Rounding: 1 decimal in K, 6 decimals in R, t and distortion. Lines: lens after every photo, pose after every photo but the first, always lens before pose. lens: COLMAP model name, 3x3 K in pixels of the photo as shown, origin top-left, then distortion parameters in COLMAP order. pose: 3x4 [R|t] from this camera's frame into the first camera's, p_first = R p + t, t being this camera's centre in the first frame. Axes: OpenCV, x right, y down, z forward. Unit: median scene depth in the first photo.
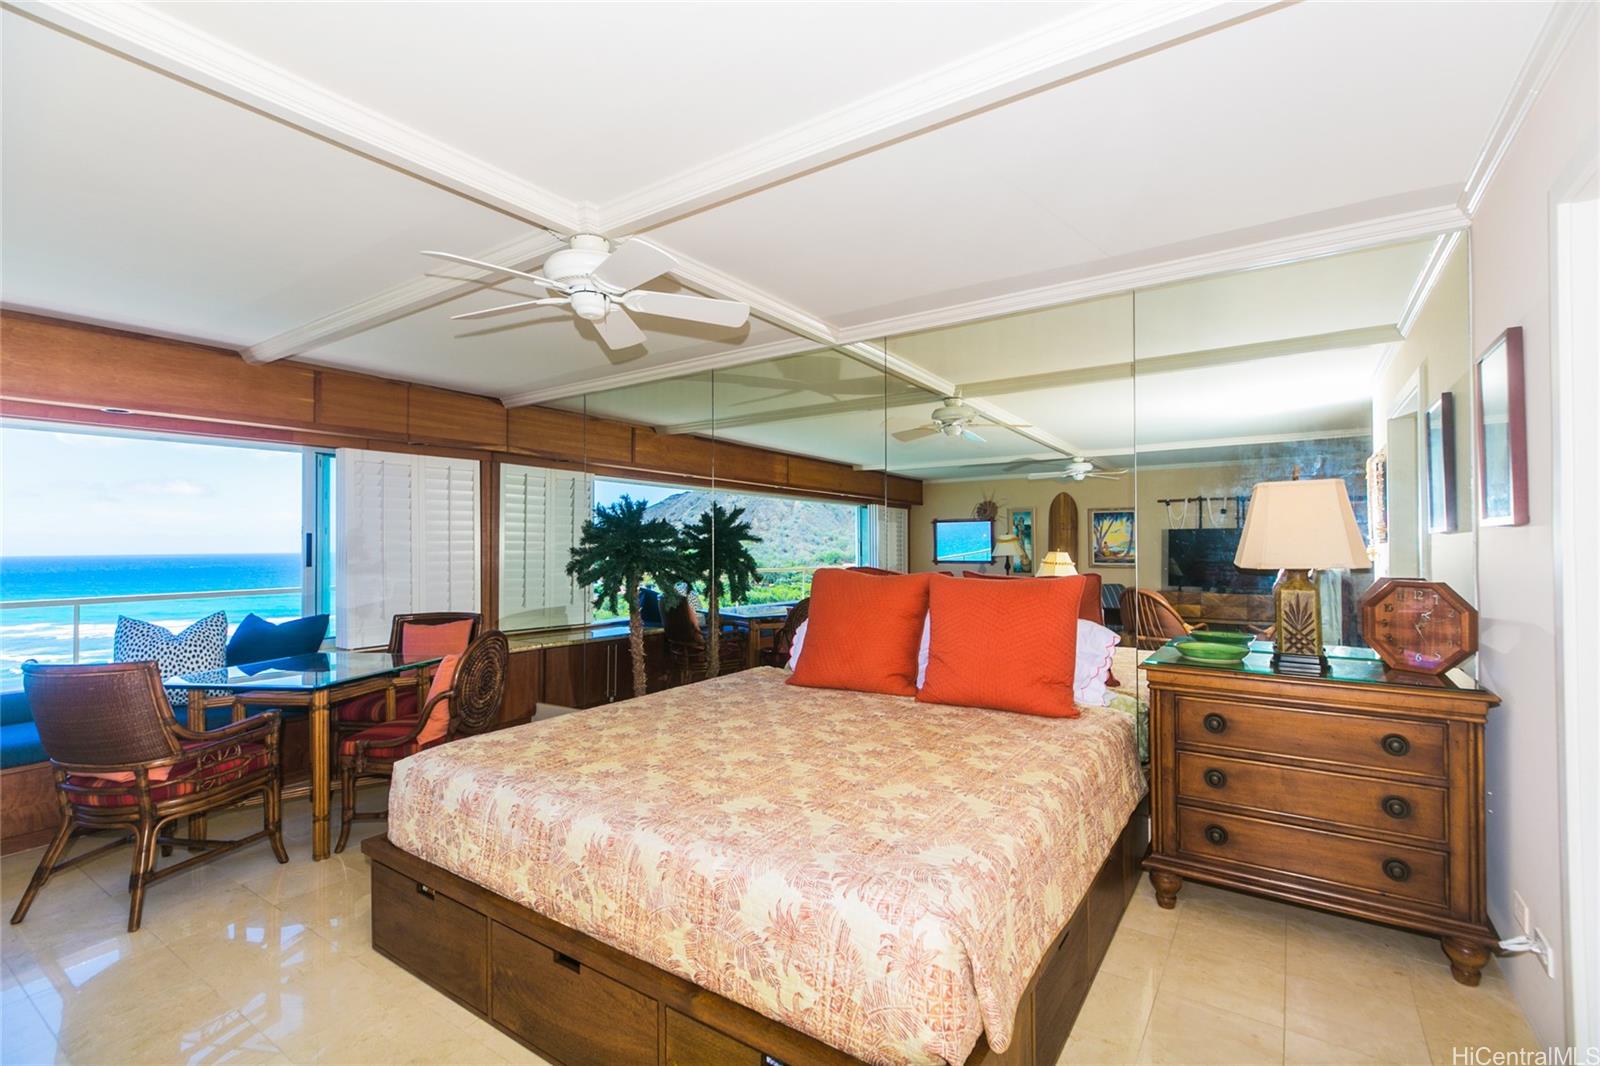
lens RADIAL K [[716.7, 0, 807.6], [0, 716.7, 547.2], [0, 0, 1]] dist [0.013734, -0.009784]
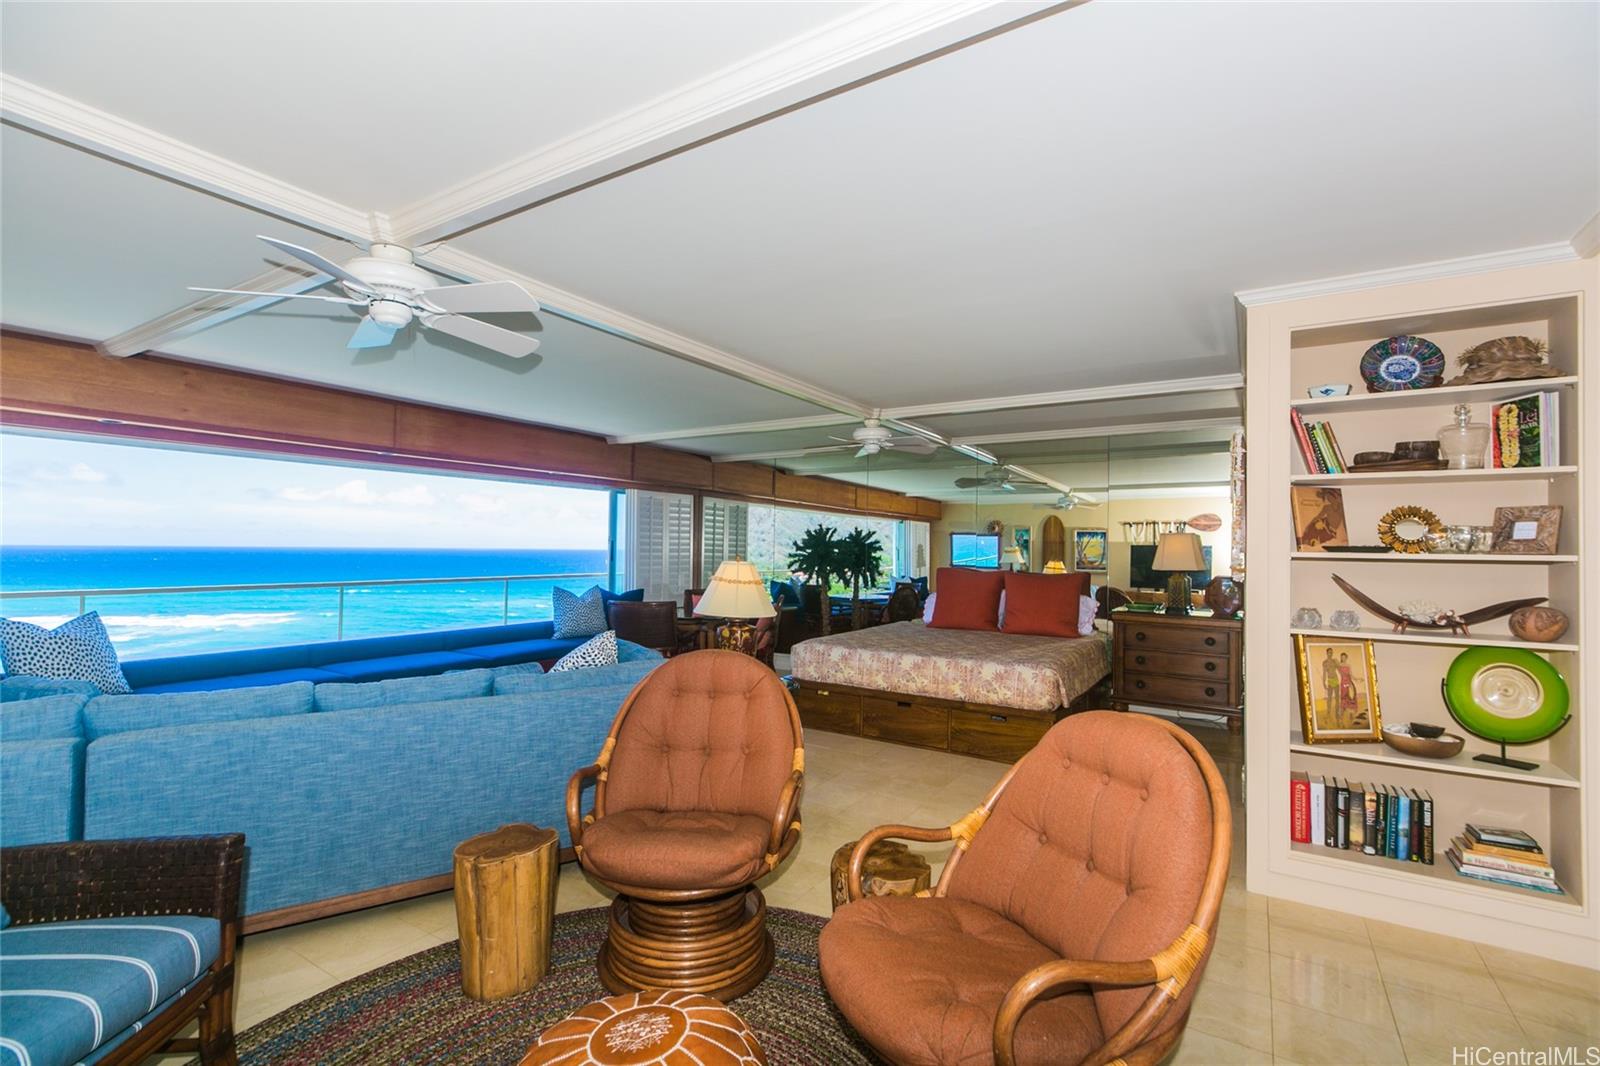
lens RADIAL K [[716.7, 0, 807.6], [0, 716.7, 547.2], [0, 0, 1]] dist [0.013734, -0.009784]
pose [[0.999248, 0.018516, 0.034077, -0.304135], [-0.018300, 0.999810, -0.006658, -0.003255], [-0.034194, 0.006030, 0.999397, -0.659161]]
